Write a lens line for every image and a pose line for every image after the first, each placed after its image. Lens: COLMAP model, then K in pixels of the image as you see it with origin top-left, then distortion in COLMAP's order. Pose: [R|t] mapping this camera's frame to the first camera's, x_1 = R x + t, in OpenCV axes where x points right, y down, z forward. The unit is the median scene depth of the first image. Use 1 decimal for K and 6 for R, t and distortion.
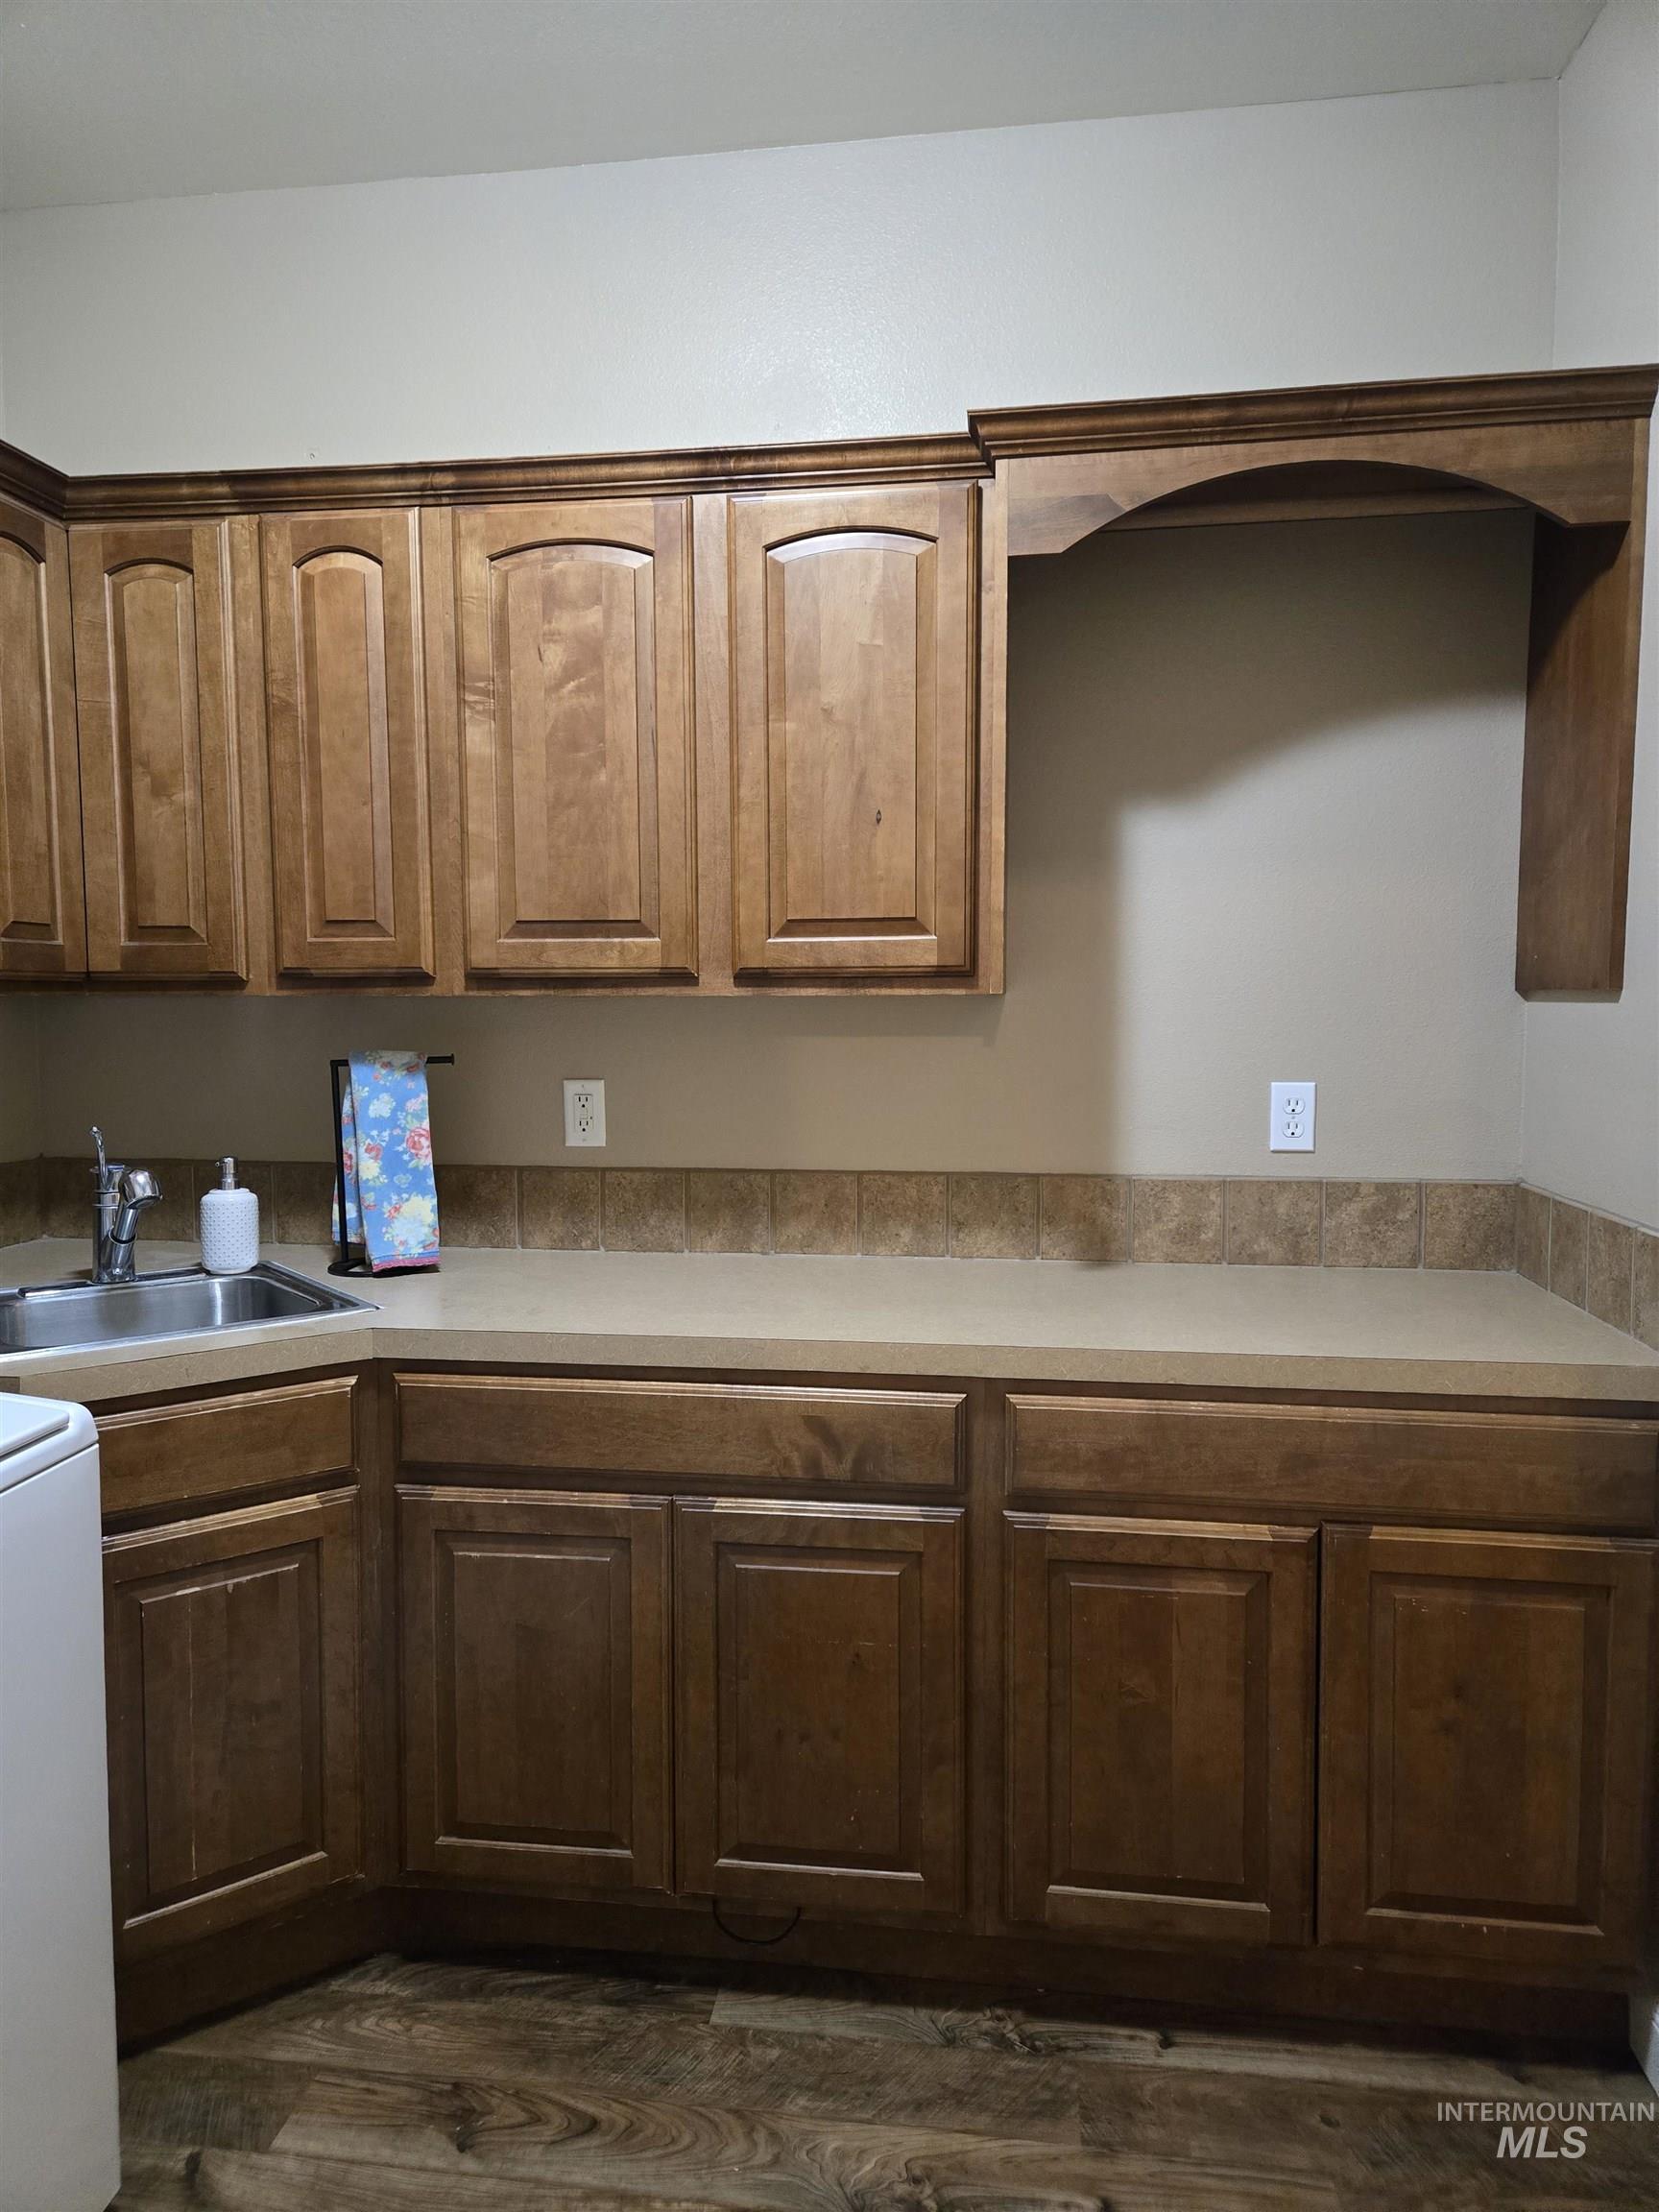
lens RADIAL K [[1476.0, 0, 824.4], [0, 1476.0, 1104.3], [0, 0, 1]] dist [0.064973, -0.048809]
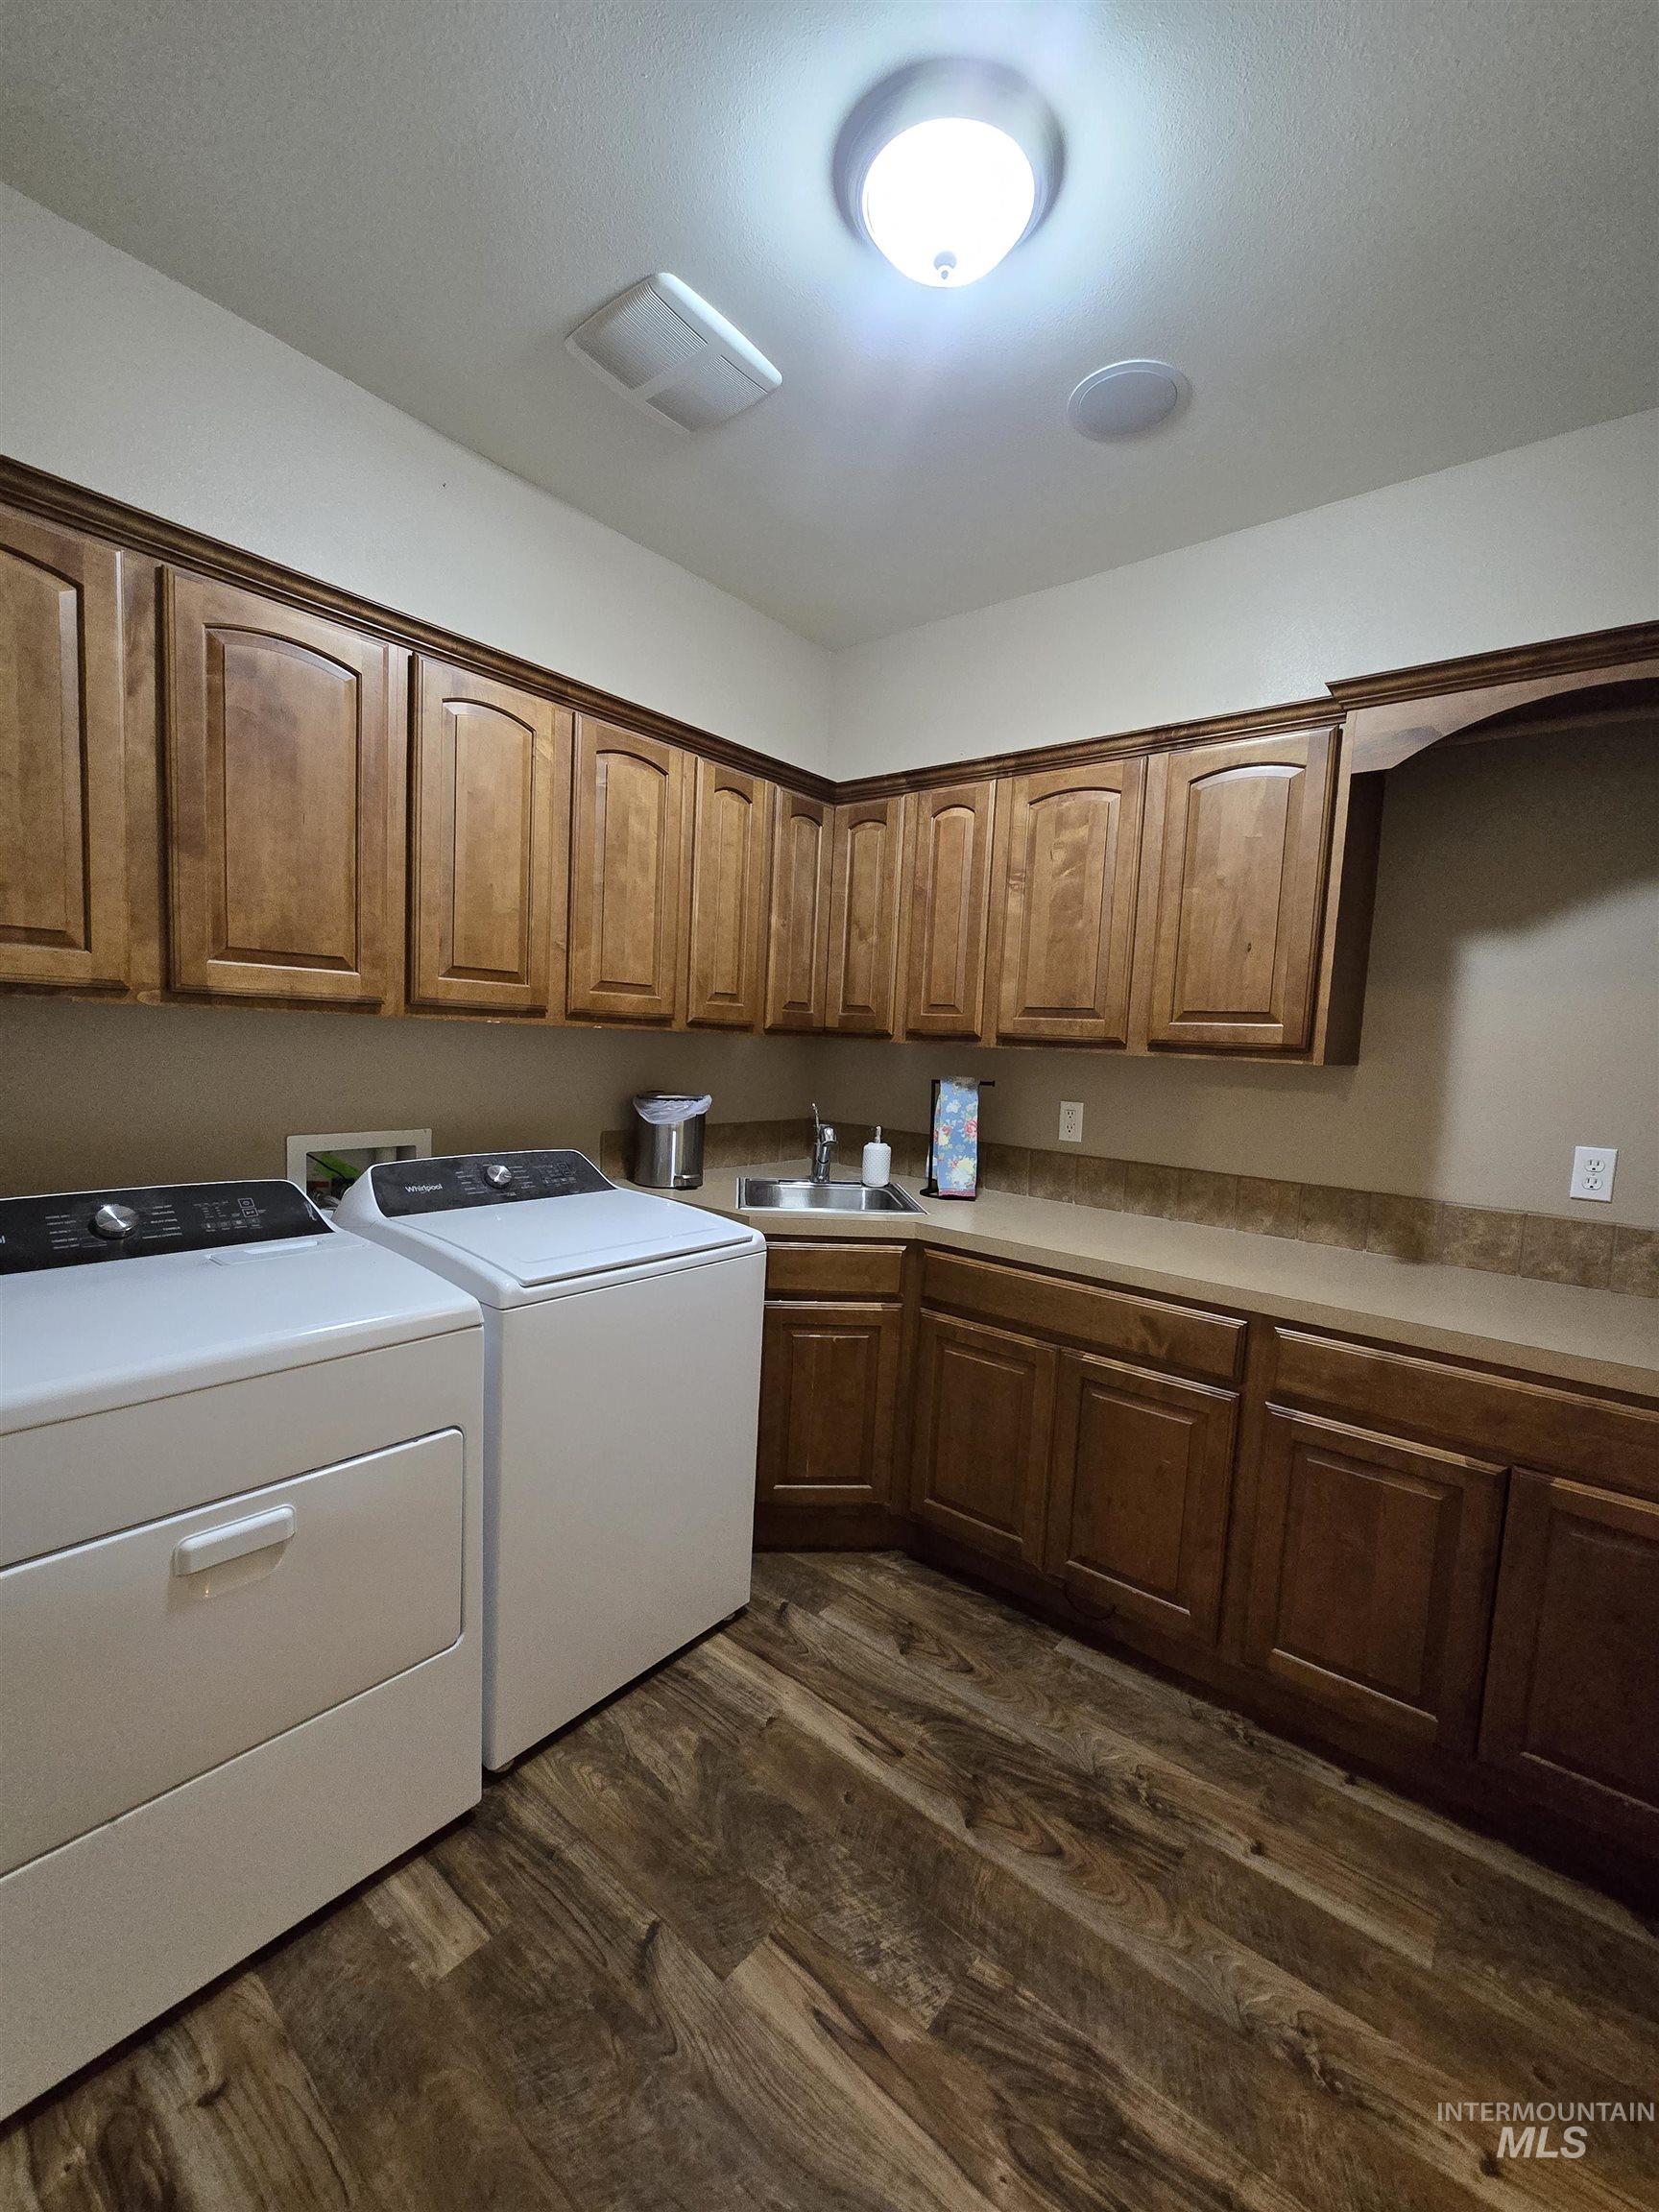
lens RADIAL K [[886.7, 0, 827.3], [0, 886.7, 1114.8], [0, 0, 1]] dist [-0.009503, 0.001254]
pose [[0.854515, 0.090674, -0.511452, 0.156758], [-0.090795, 0.995561, 0.024803, -0.001773], [0.511430, 0.025243, 0.858954, -0.020281]]
